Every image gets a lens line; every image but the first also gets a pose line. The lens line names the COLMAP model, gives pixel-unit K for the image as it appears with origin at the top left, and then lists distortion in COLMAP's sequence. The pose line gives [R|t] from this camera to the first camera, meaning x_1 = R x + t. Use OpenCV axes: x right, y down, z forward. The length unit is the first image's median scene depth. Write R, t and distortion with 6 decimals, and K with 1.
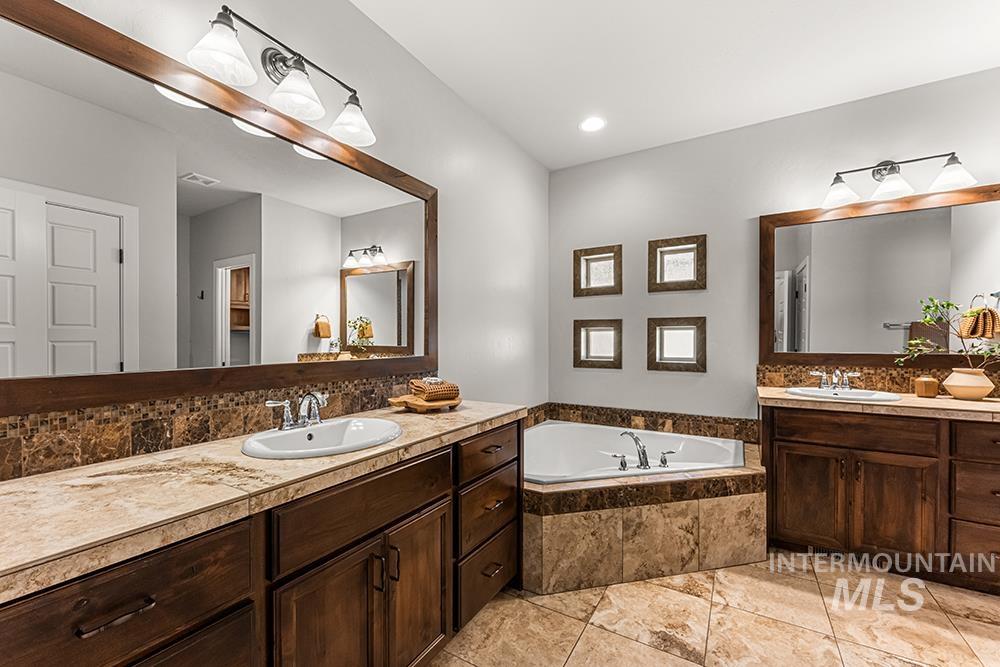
lens RADIAL K [[414.6, 0, 502.4], [0, 414.6, 341.1], [0, 0, 1]] dist [-0.001181, 0.000593]
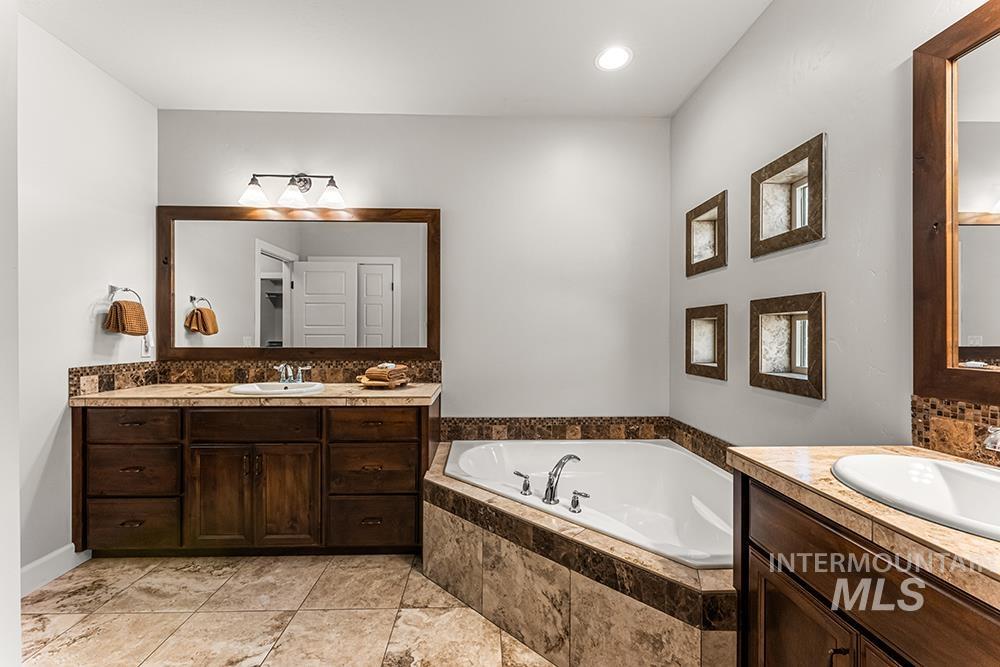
lens RADIAL K [[414.6, 0, 500.3], [0, 414.6, 331.3], [0, 0, 1]] dist [-0.001181, 0.000593]
pose [[0.532655, -0.003343, -0.846326, 1.027574], [-0.006335, 0.999948, -0.007936, -0.004350], [0.846309, 0.009588, 0.532606, 0.553404]]
